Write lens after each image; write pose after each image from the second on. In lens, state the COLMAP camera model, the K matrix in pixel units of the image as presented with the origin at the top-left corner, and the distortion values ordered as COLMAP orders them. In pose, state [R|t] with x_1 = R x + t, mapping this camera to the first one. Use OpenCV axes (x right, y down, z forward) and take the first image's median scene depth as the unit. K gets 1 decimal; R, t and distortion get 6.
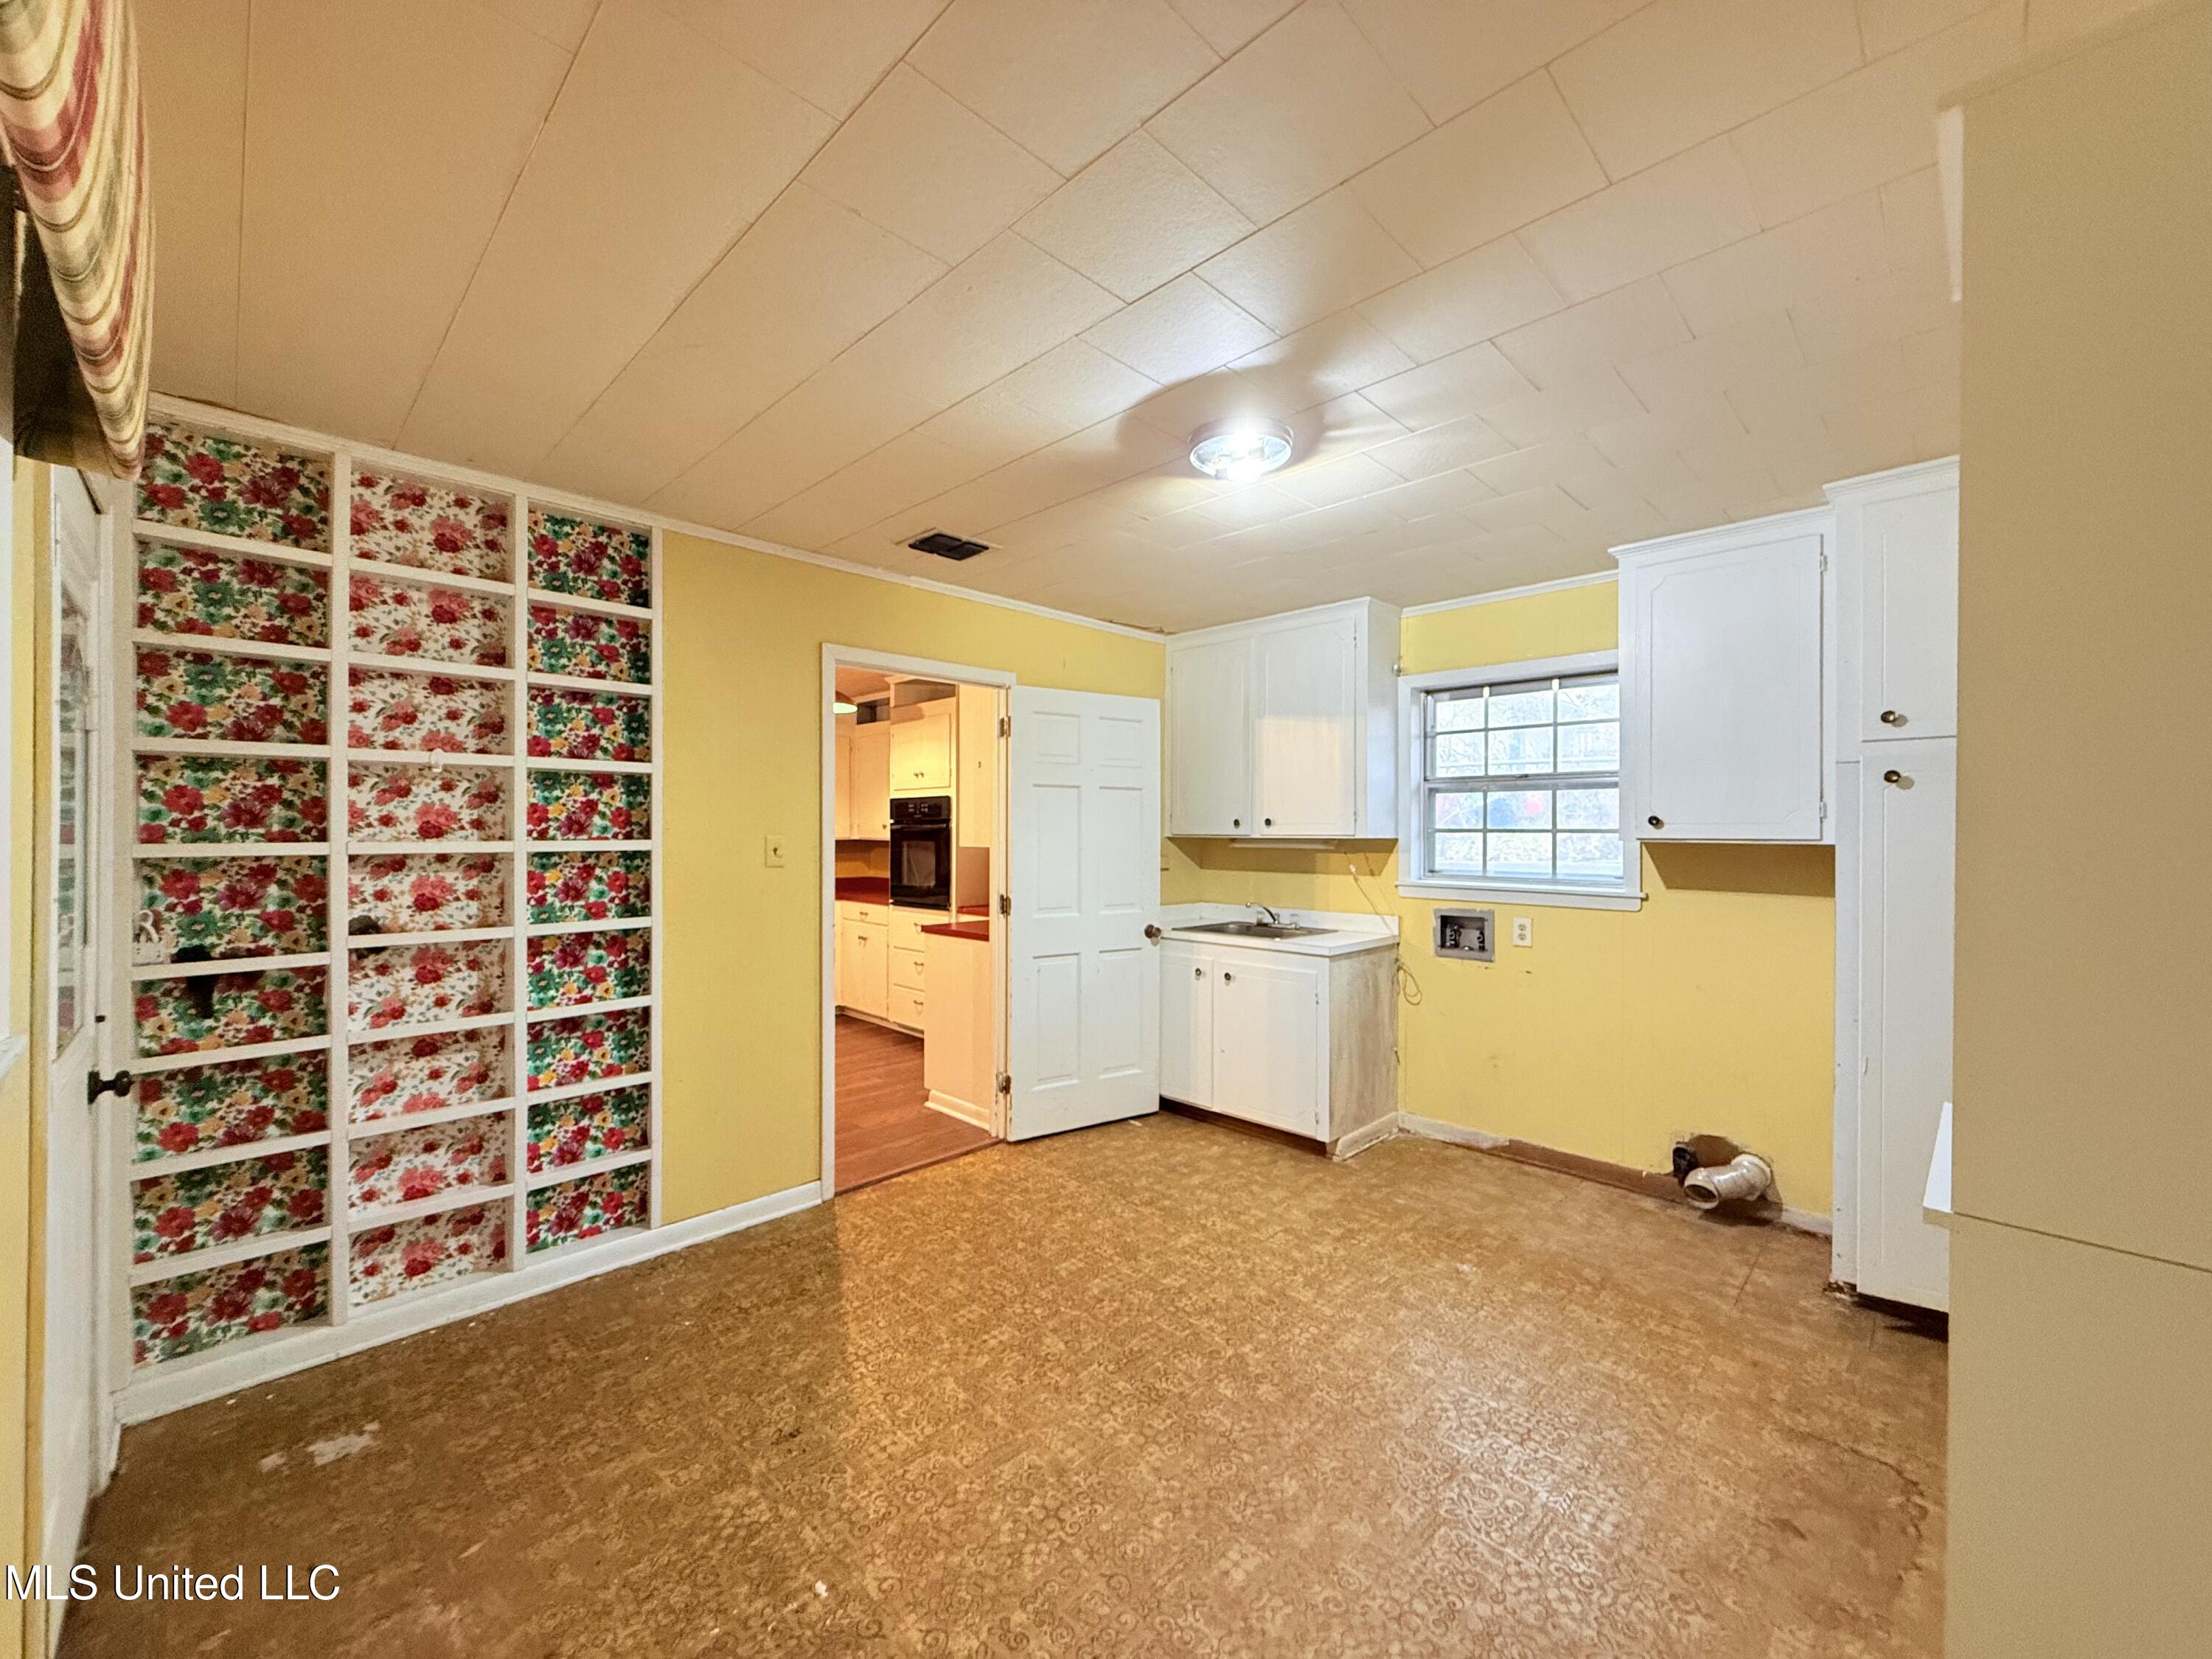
lens RADIAL K [[883.8, 0, 1095.3], [0, 883.8, 829.3], [0, 0, 1]] dist [-0.000113, 0.001027]
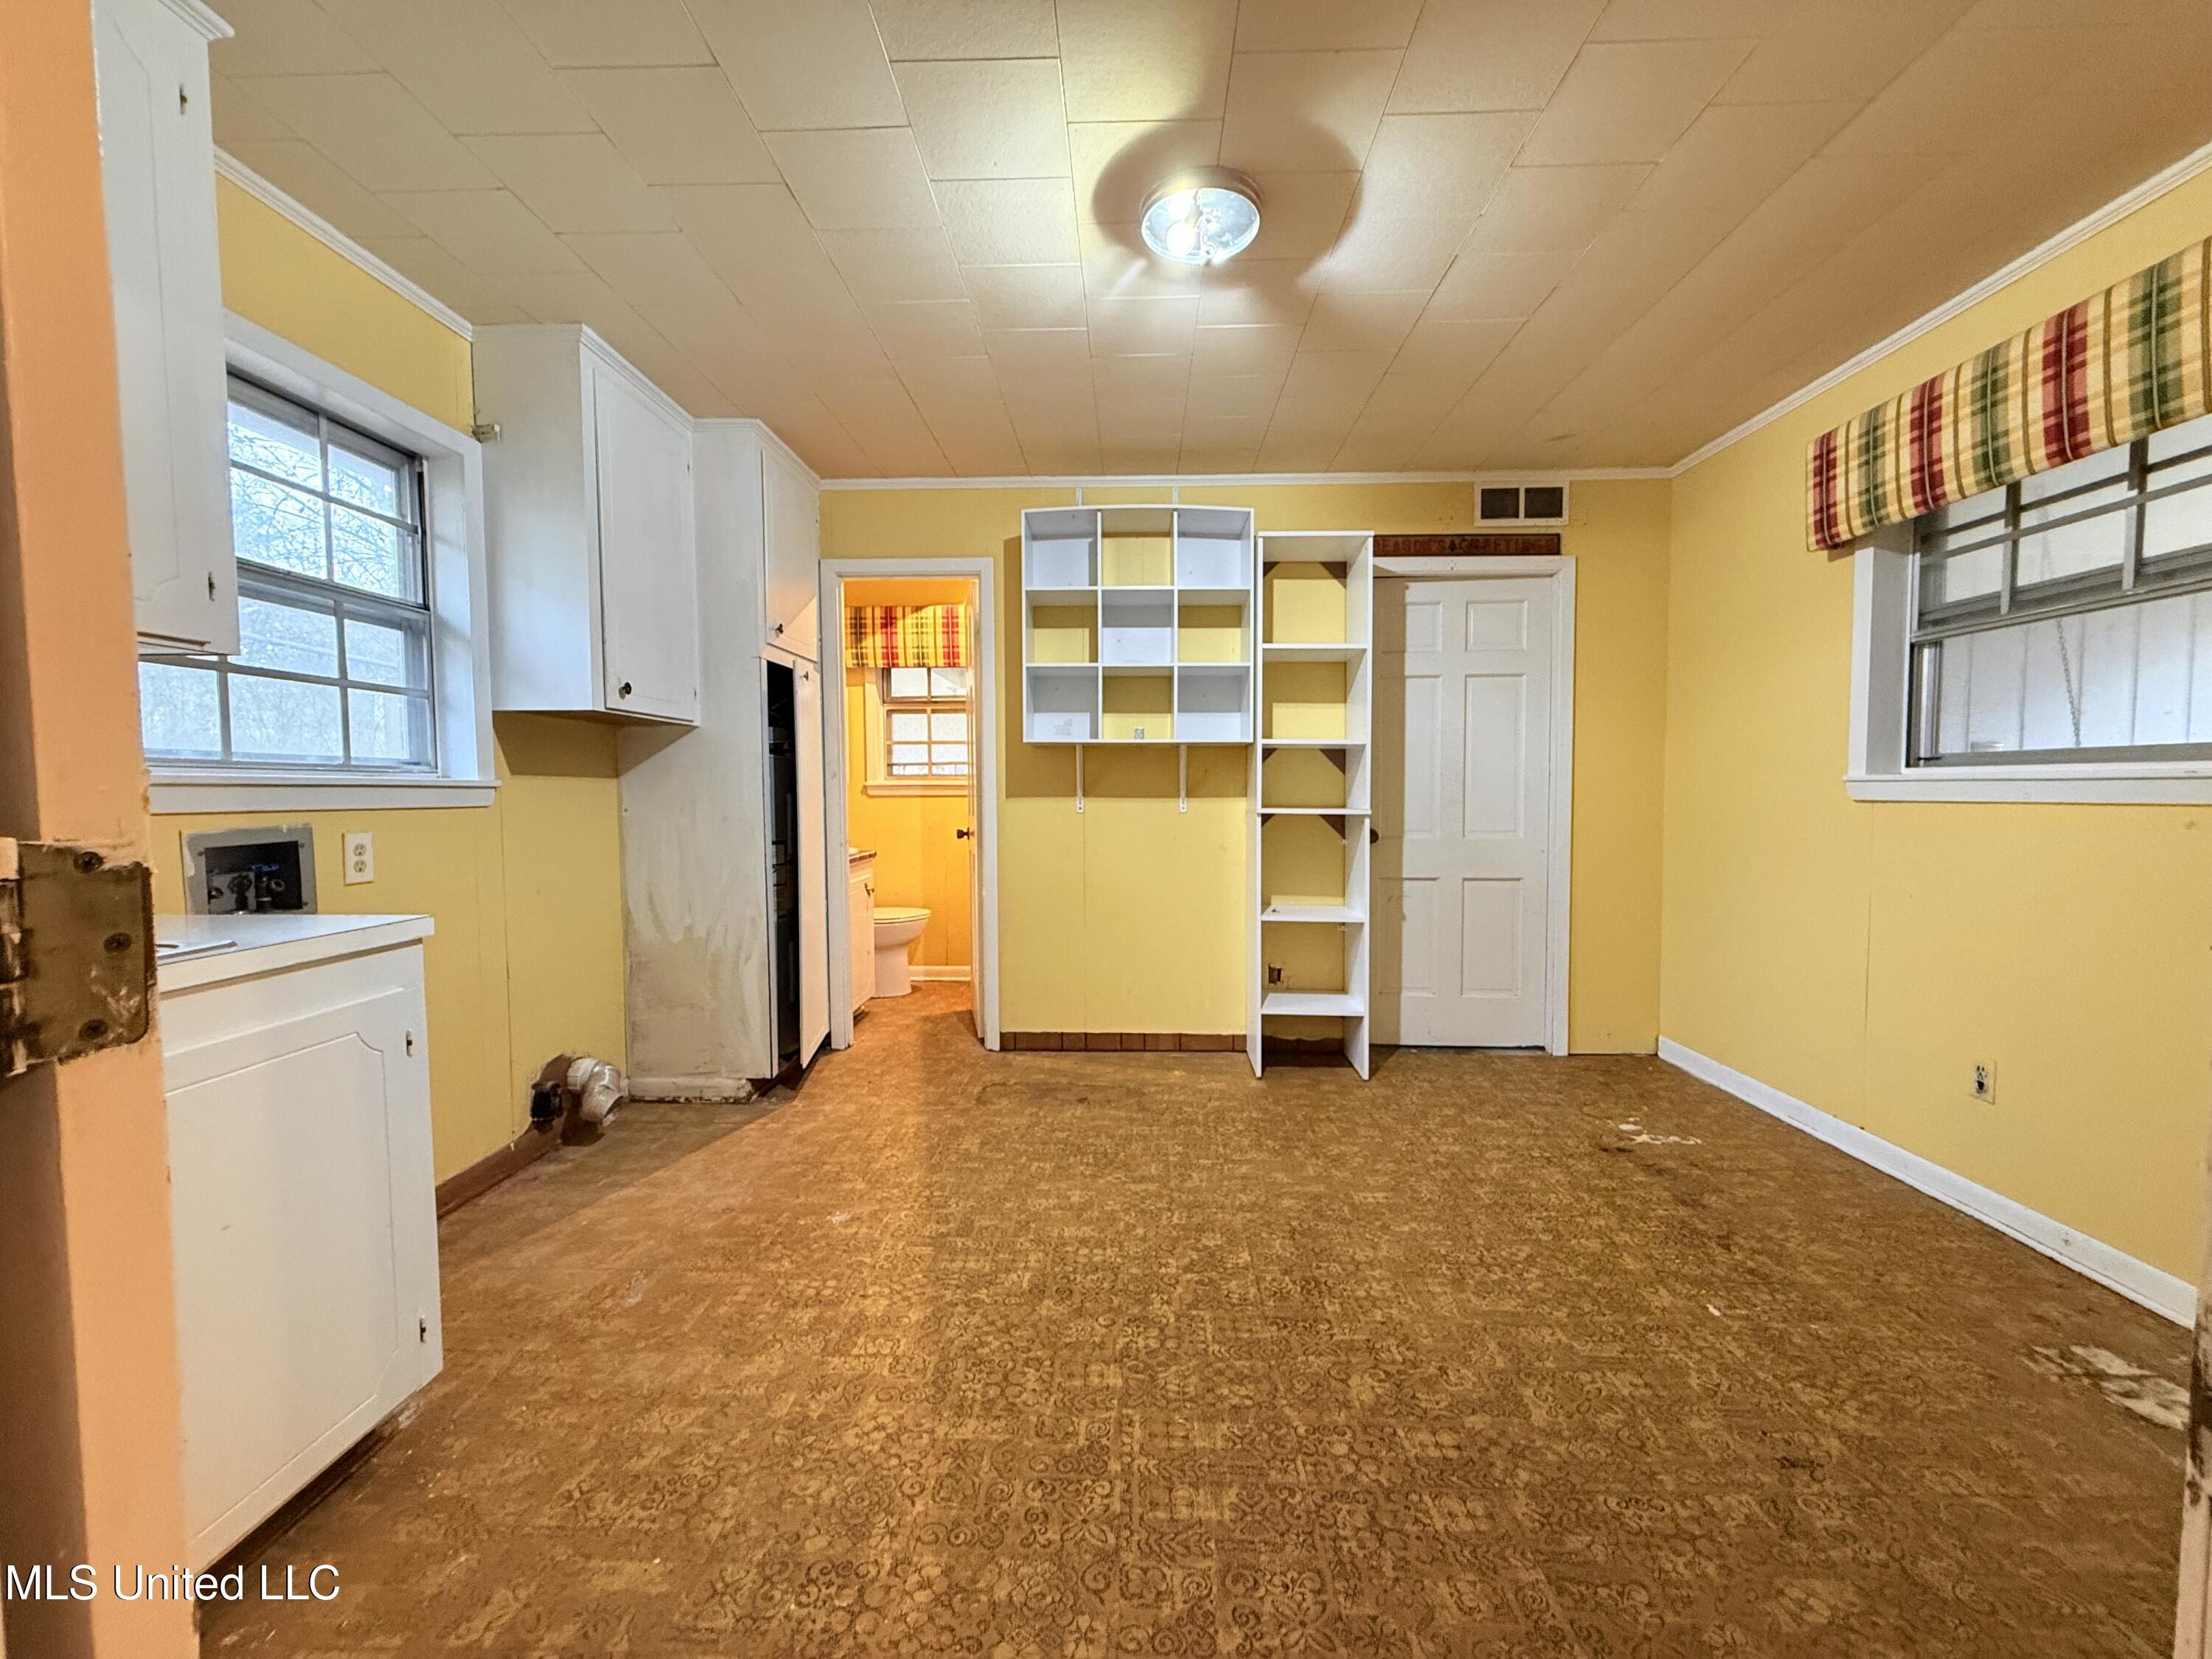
lens RADIAL K [[883.8, 0, 1105.7], [0, 883.8, 823.0], [0, 0, 1]] dist [-0.000113, 0.001027]
pose [[-0.688908, -0.025824, 0.724389, -0.381990], [0.002969, 0.999256, 0.038446, 0.108811], [-0.724843, 0.028636, -0.688319, 1.544087]]
